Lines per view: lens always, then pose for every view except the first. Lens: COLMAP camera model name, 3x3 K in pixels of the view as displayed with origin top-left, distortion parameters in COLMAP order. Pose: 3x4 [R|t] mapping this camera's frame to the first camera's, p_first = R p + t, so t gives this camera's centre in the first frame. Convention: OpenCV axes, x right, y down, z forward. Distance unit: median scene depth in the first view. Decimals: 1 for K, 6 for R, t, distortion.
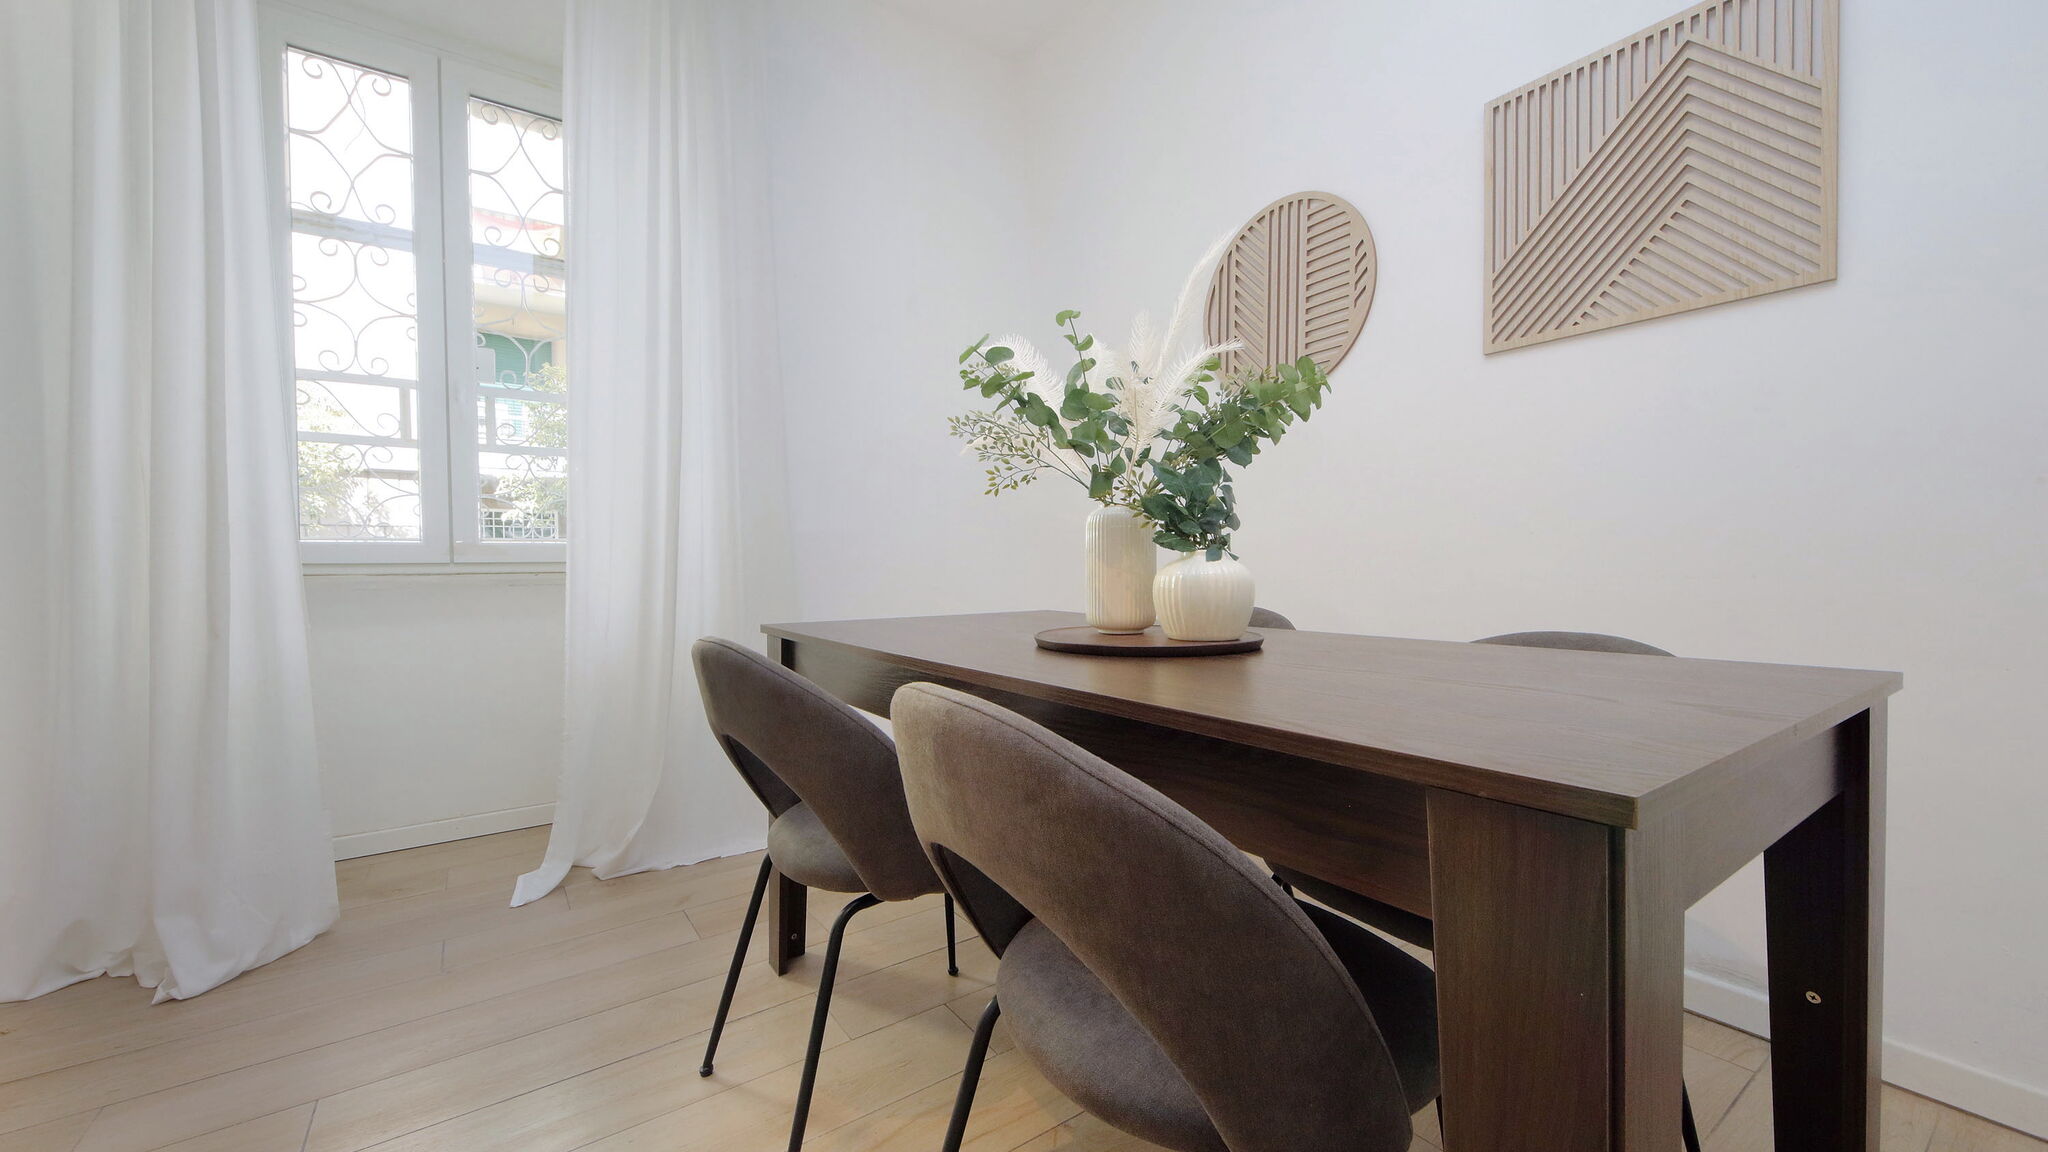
lens RADIAL K [[792.2, 0, 1021.2], [0, 792.2, 576.0], [0, 0, 1]] dist [0.028210, -0.020412]
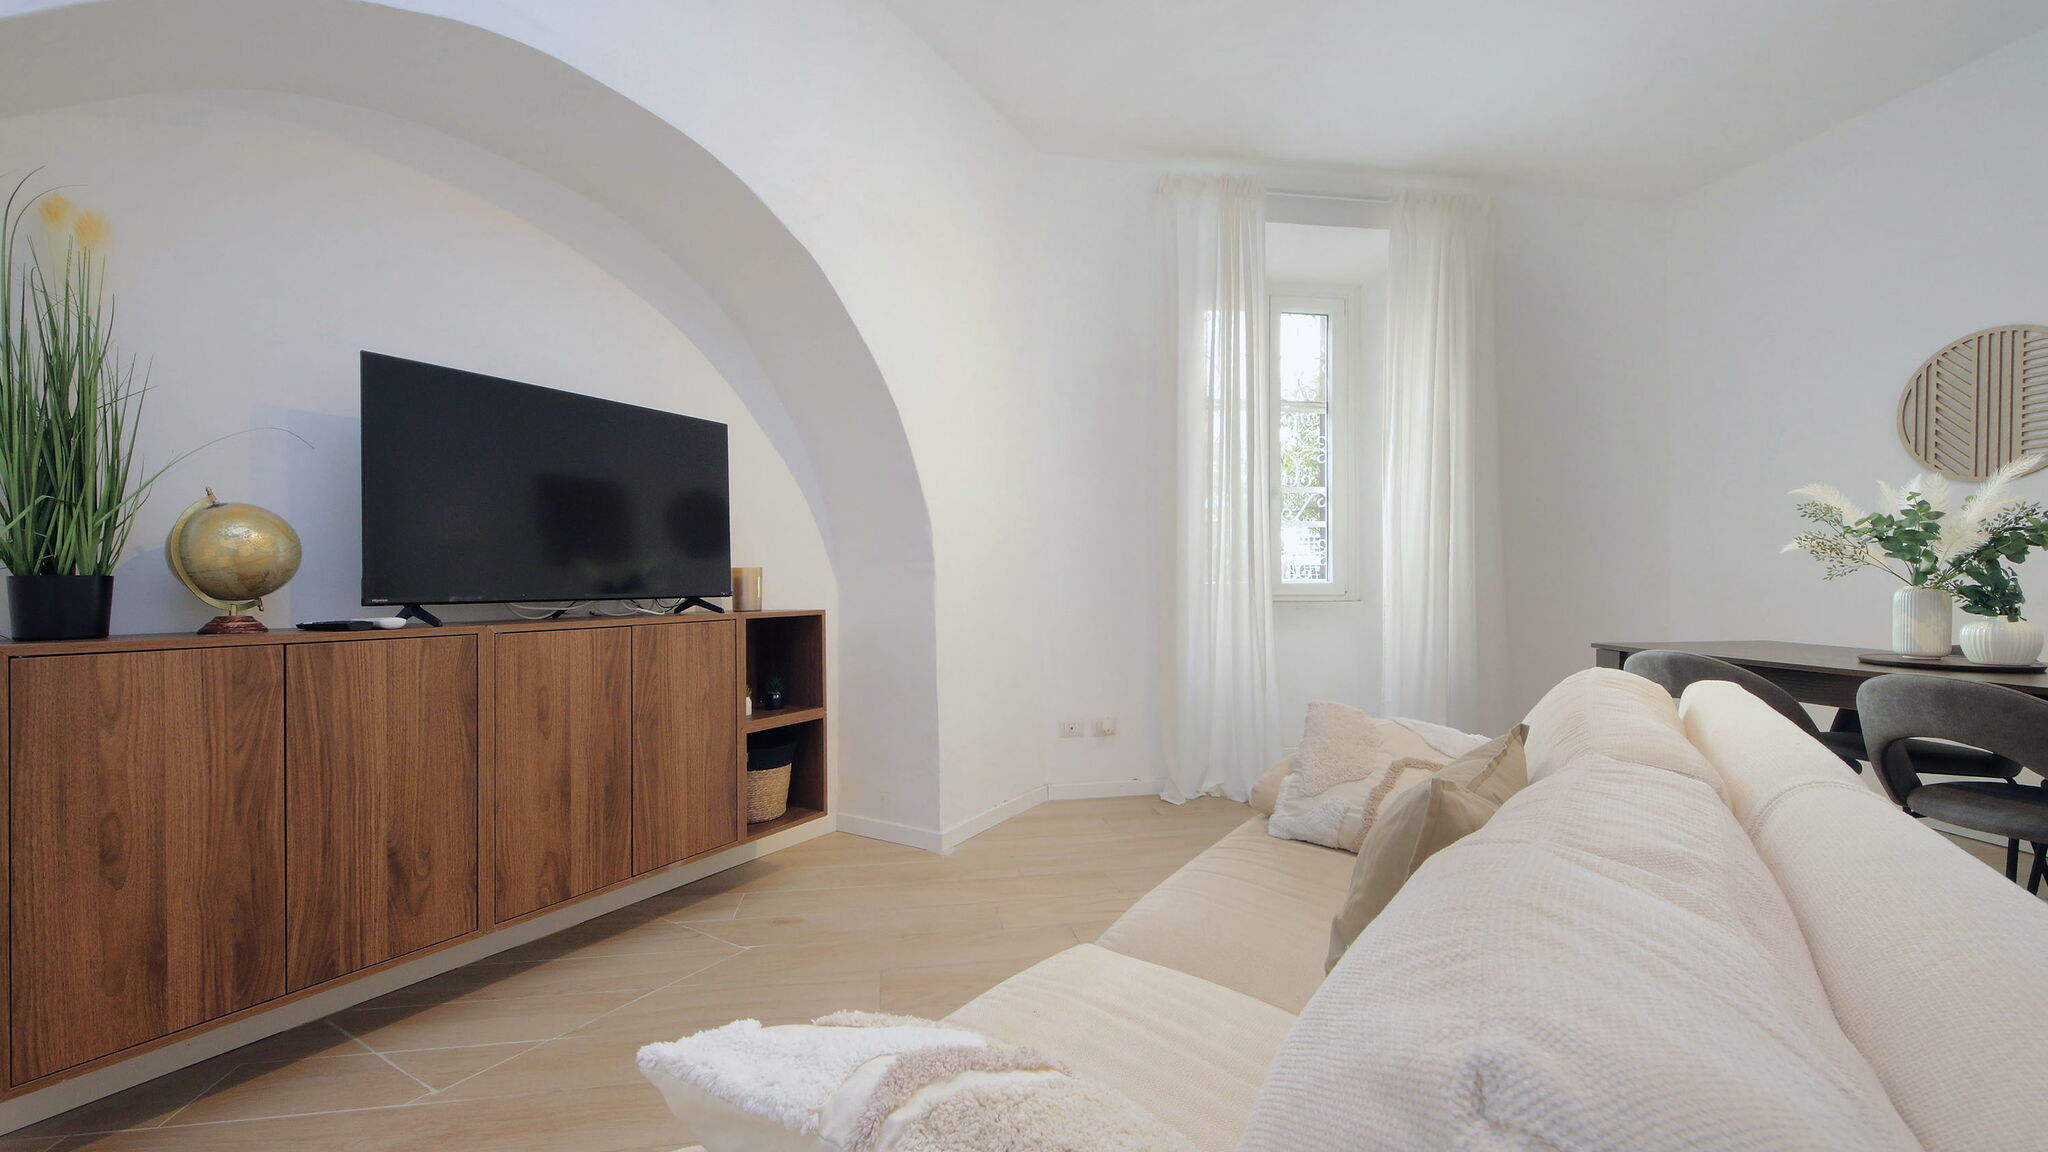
lens RADIAL K [[843.7, 0, 1024.4], [0, 843.7, 577.0], [0, 0, 1]] dist [0.003198, 0.000167]
pose [[0.910702, 0.004288, -0.413042, -0.910394], [-0.006204, 0.999975, -0.003296, -0.089559], [0.413018, 0.005564, 0.910706, -1.537443]]
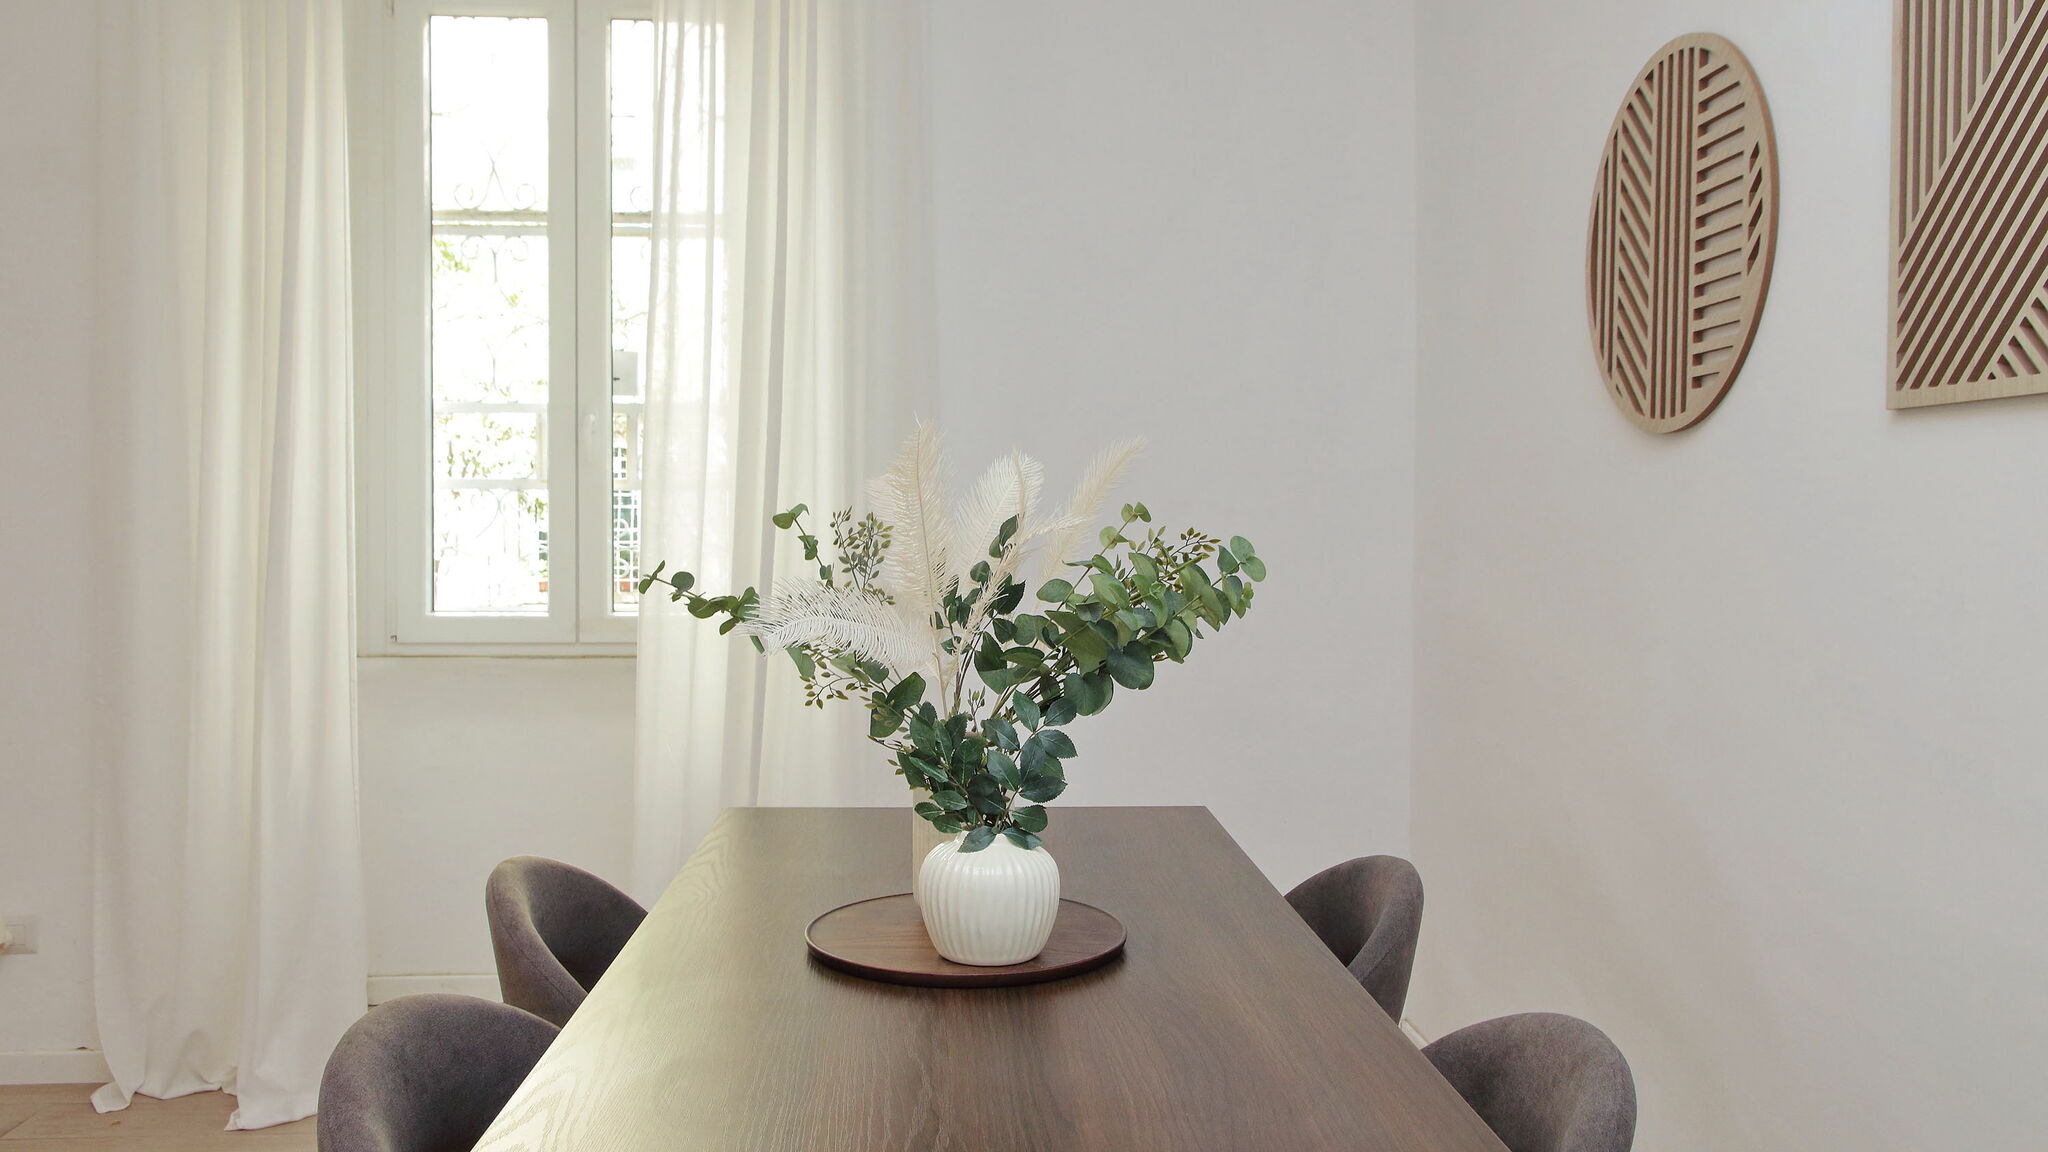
lens RADIAL K [[1557.5, 0, 1022.5], [0, 1557.5, 580.1], [0, 0, 1]] dist [-0.001767, -0.000930]
pose [[0.849793, 0.036296, -0.525865, 0.858719], [-0.019663, 0.999115, 0.037185, -0.271186], [0.526749, -0.021260, 0.849755, -0.107709]]
